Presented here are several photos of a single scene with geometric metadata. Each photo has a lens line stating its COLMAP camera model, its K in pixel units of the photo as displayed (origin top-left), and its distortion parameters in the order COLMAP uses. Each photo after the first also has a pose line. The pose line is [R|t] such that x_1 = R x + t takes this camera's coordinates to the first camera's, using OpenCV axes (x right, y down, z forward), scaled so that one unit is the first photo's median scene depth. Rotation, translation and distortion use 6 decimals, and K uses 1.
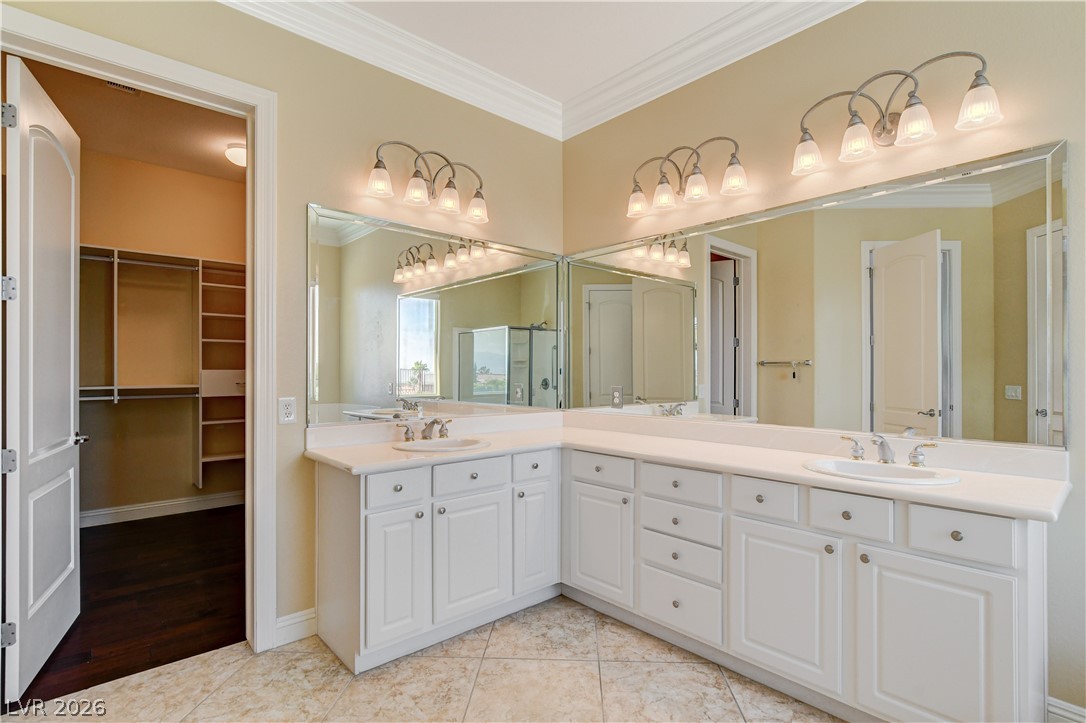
lens RADIAL K [[528.1, 0, 542.5], [0, 528.1, 364.3], [0, 0, 1]] dist [0.003746, 0.000670]
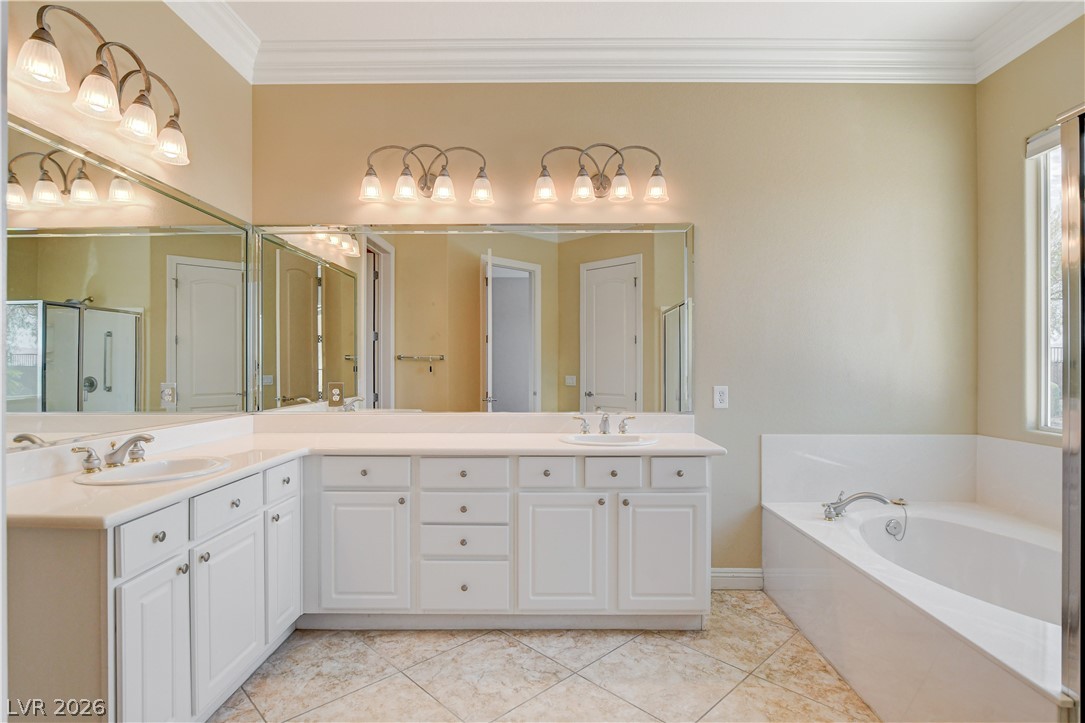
lens RADIAL K [[550.1, 0, 542.5], [0, 550.1, 361.5], [0, 0, 1]] dist [-0.002127, 0.000422]
pose [[0.681810, 0.004724, 0.731514, -0.404240], [-0.007752, 0.999970, 0.000767, 0.002236], [-0.731489, -0.006194, 0.681826, 0.132290]]
